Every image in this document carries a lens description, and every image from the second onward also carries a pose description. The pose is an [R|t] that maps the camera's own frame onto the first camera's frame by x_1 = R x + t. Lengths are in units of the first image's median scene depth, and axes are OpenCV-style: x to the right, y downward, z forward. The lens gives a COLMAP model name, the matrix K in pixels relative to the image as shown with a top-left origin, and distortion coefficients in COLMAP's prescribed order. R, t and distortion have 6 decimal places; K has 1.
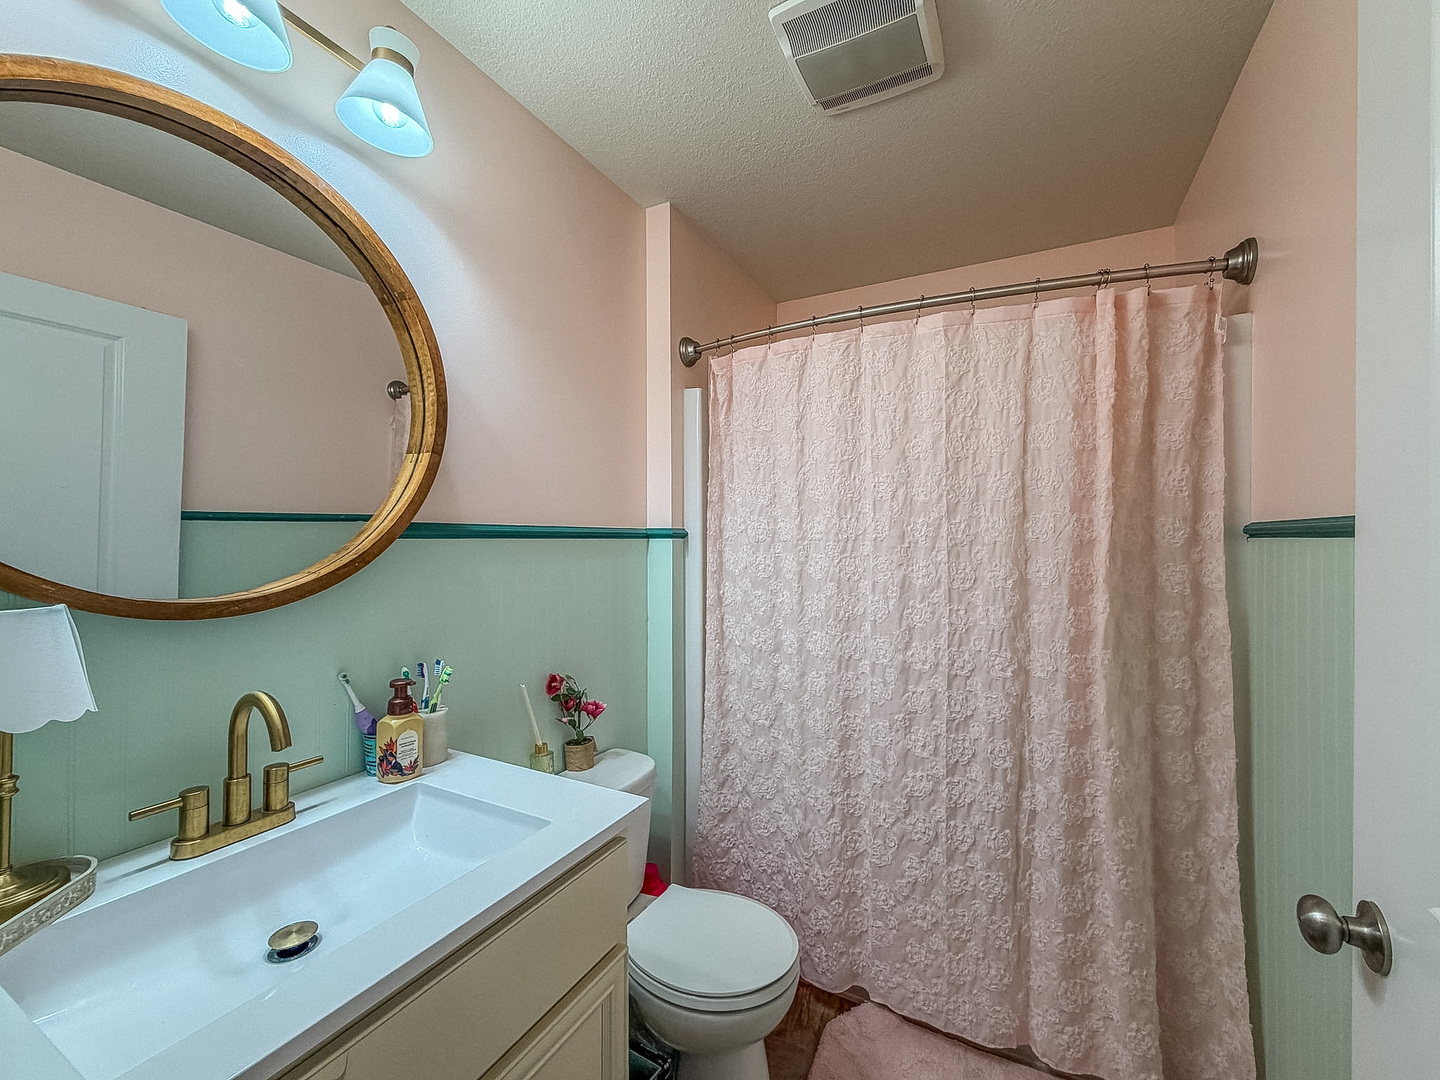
lens RADIAL K [[581.9, 0, 721.9], [0, 581.9, 533.7], [0, 0, 1]] dist [0.002925, 0.000294]
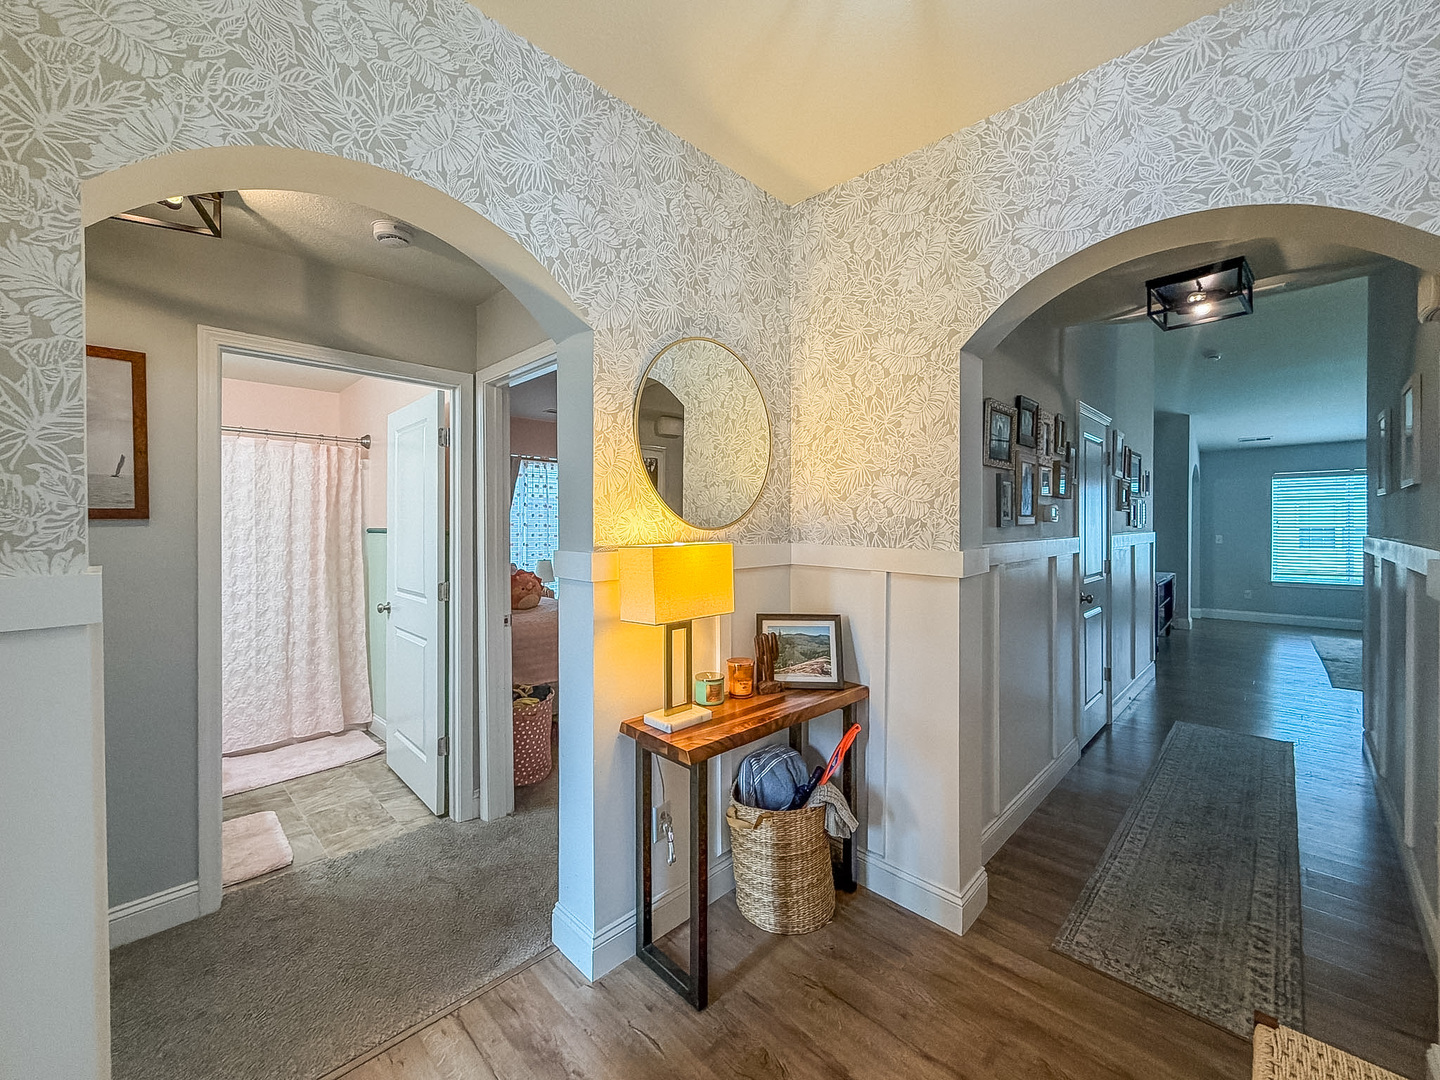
lens RADIAL K [[581.9, 0, 724.2], [0, 581.9, 529.4], [0, 0, 1]] dist [0.002925, 0.000294]
pose [[0.278908, -0.011704, 0.960246, -1.424537], [-0.008631, 0.999855, 0.014694, -0.069828], [-0.960279, -0.012387, 0.278767, -1.551097]]
